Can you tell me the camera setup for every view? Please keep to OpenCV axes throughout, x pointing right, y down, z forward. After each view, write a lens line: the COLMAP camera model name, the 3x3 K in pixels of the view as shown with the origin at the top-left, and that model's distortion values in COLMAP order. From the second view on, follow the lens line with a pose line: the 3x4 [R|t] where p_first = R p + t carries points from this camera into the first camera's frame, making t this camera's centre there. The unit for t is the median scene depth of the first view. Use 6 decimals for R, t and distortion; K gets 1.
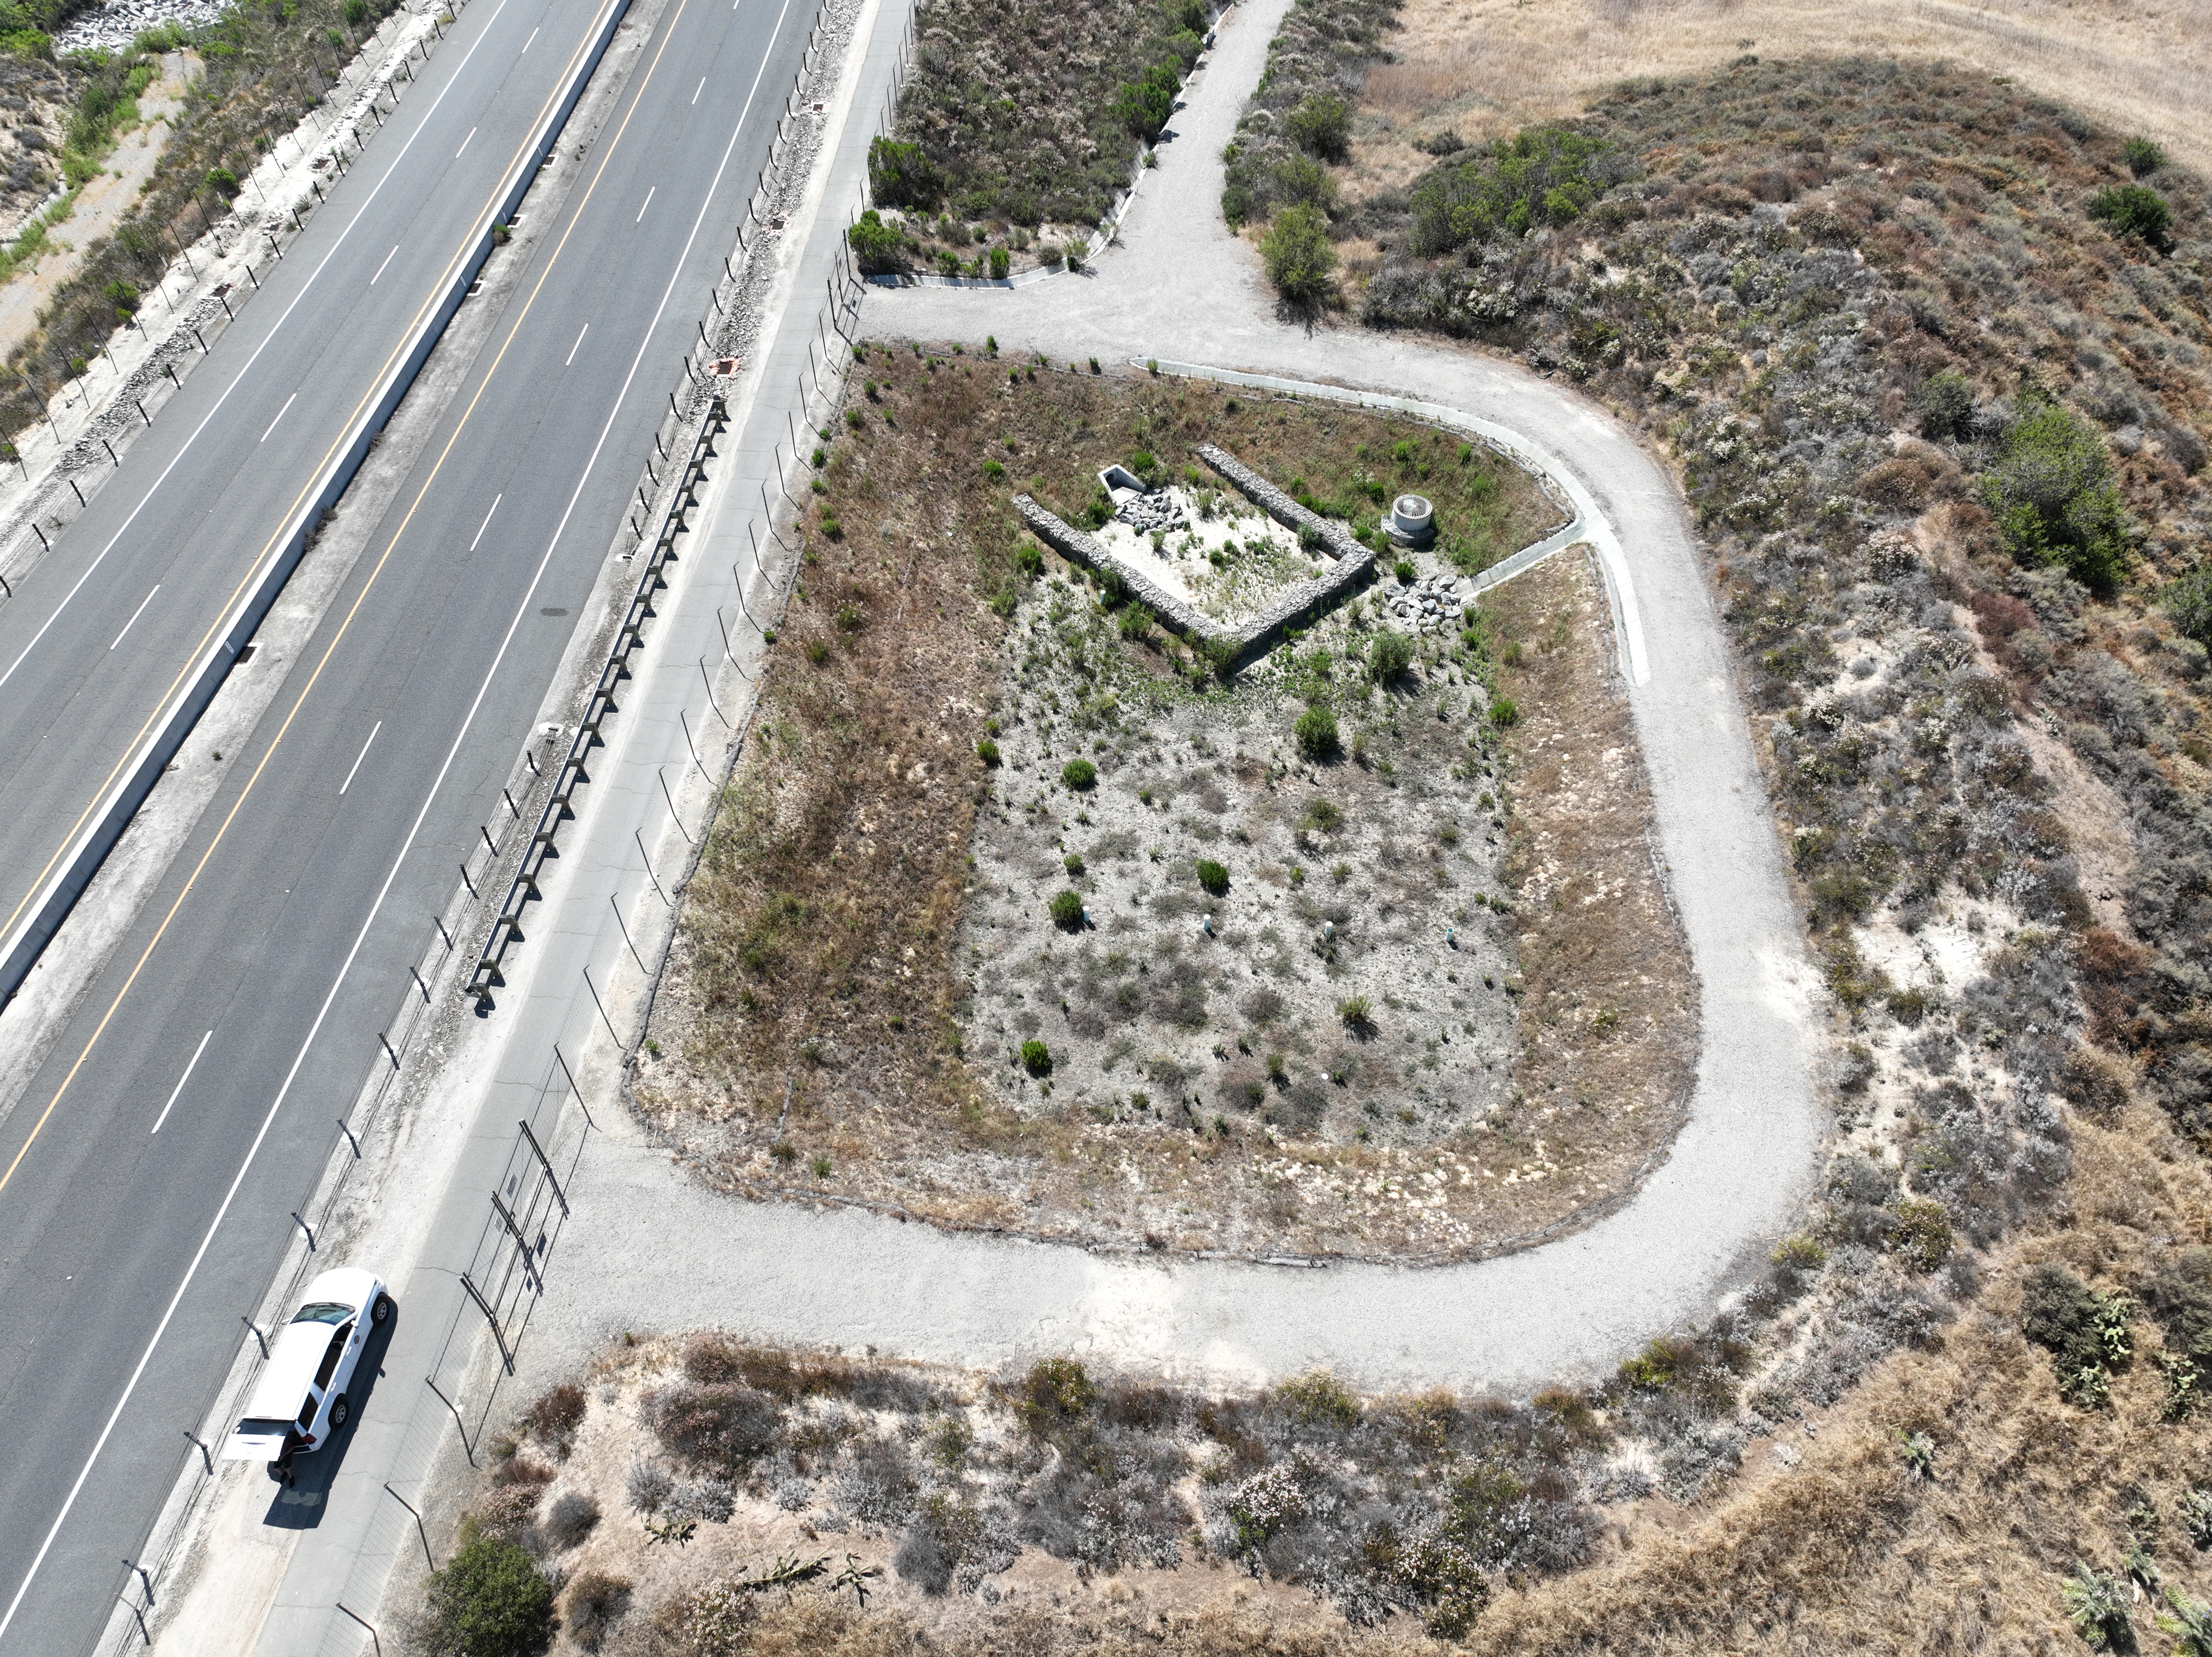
lens RADIAL K [[1553.9, 0, 1103.8], [0, 1553.9, 815.1], [0, 0, 1]] dist [0.003779, 0.008243]
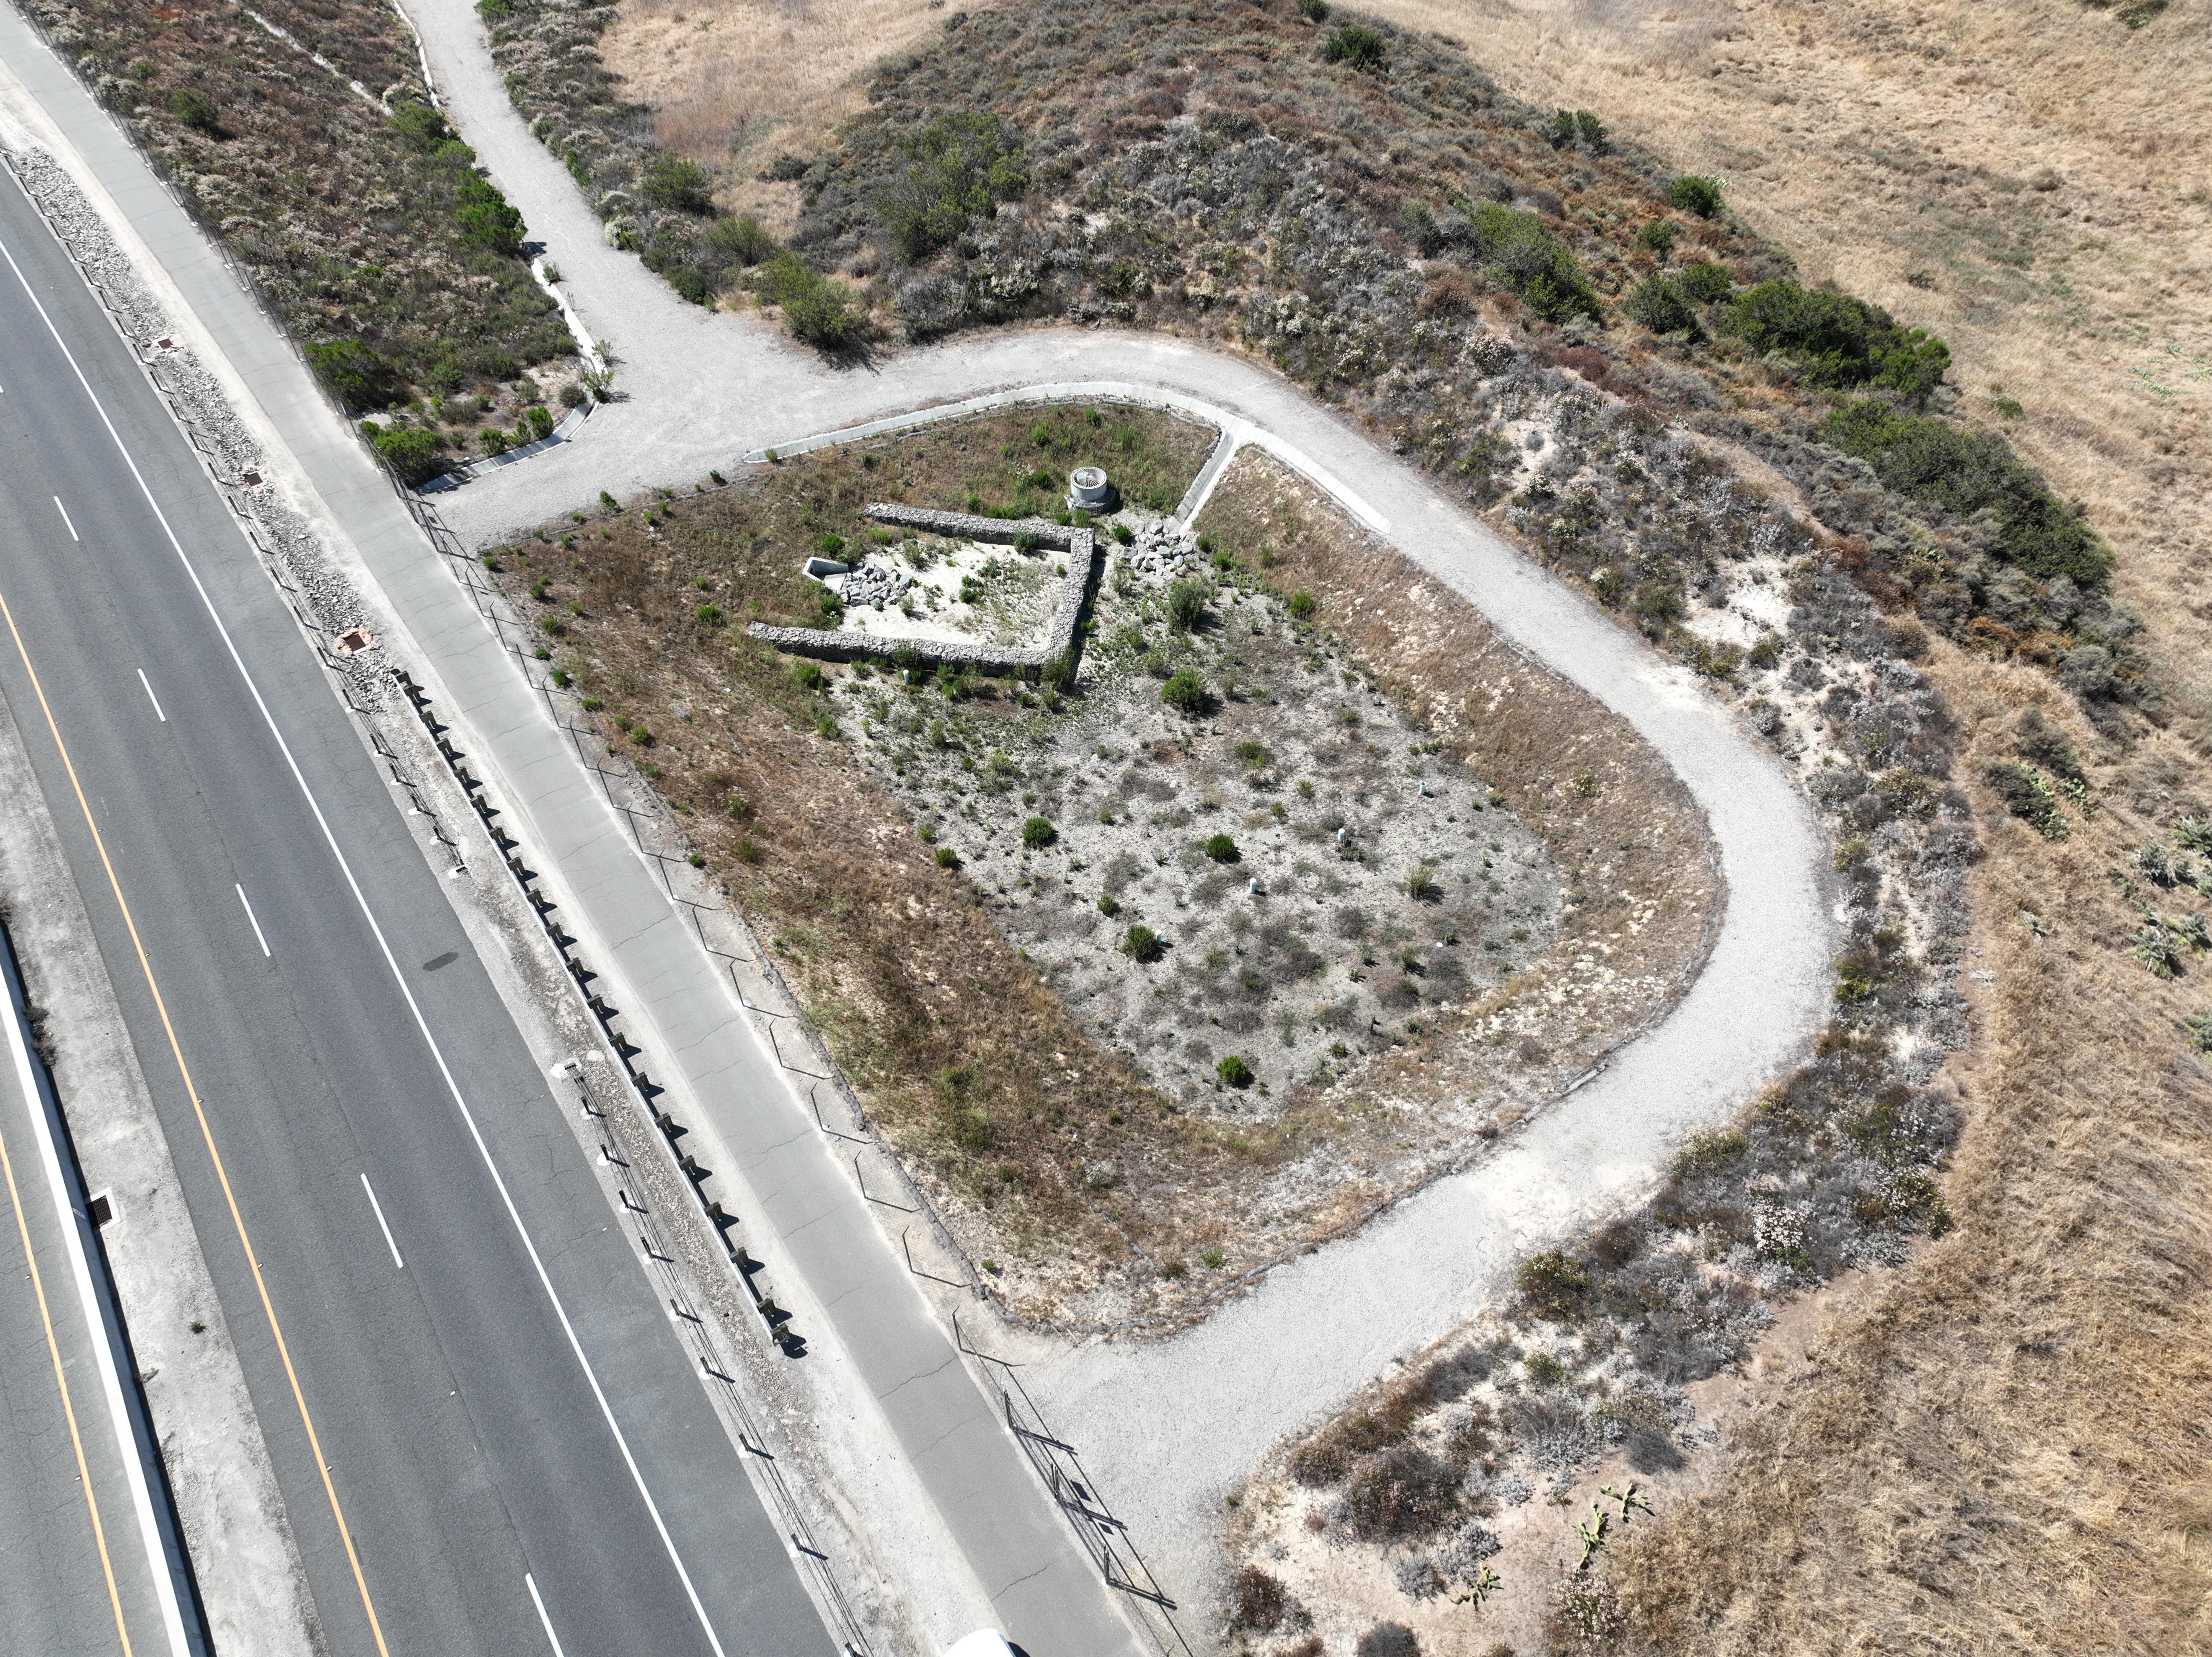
lens RADIAL K [[1544.8, 0, 1104.4], [0, 1544.8, 824.7], [0, 0, 1]] dist [0.006446, 0.000411]
pose [[0.778678, -0.473389, 0.411779, -0.391113], [0.471610, 0.874473, 0.113493, -0.123334], [-0.413817, 0.105824, 0.904189, 0.082187]]
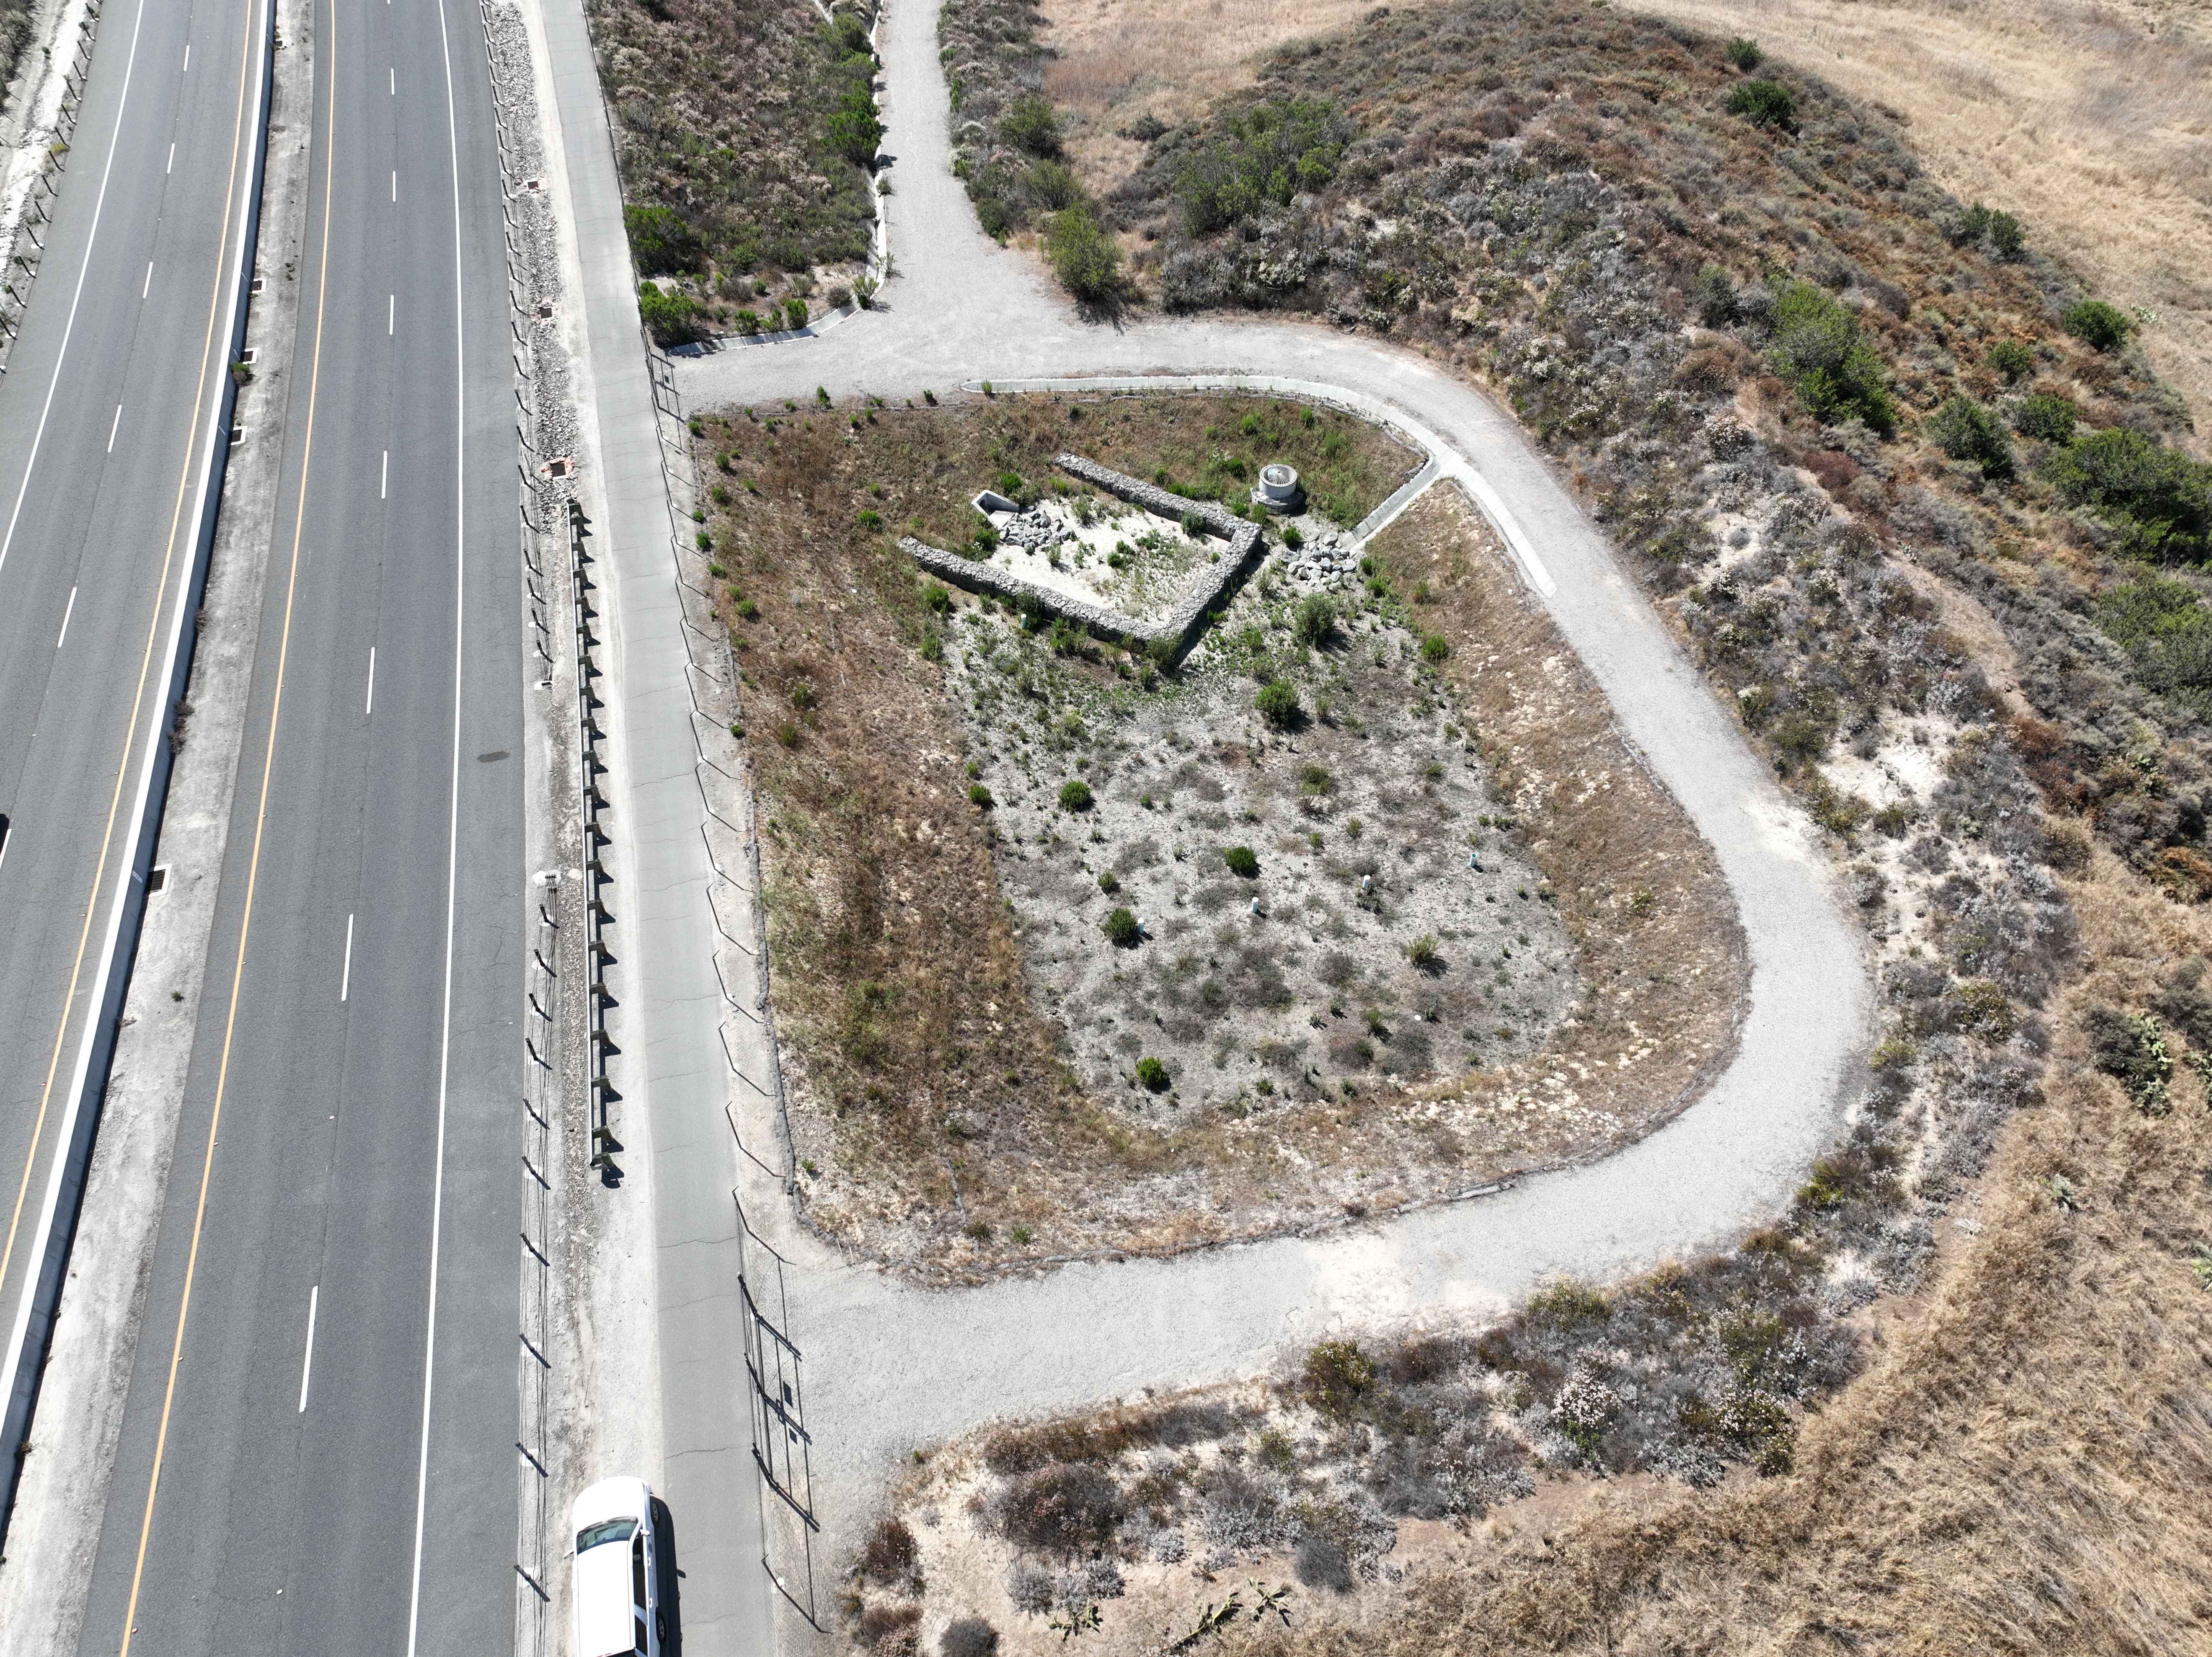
lens RADIAL K [[1547.3, 0, 1103.8], [0, 1547.3, 821.8], [0, 0, 1]] dist [0.004418, 0.004046]
pose [[0.950513, -0.234336, 0.203988, -0.207711], [0.233321, 0.971956, 0.029365, -0.035075], [-0.205148, 0.019683, 0.978533, 0.014570]]
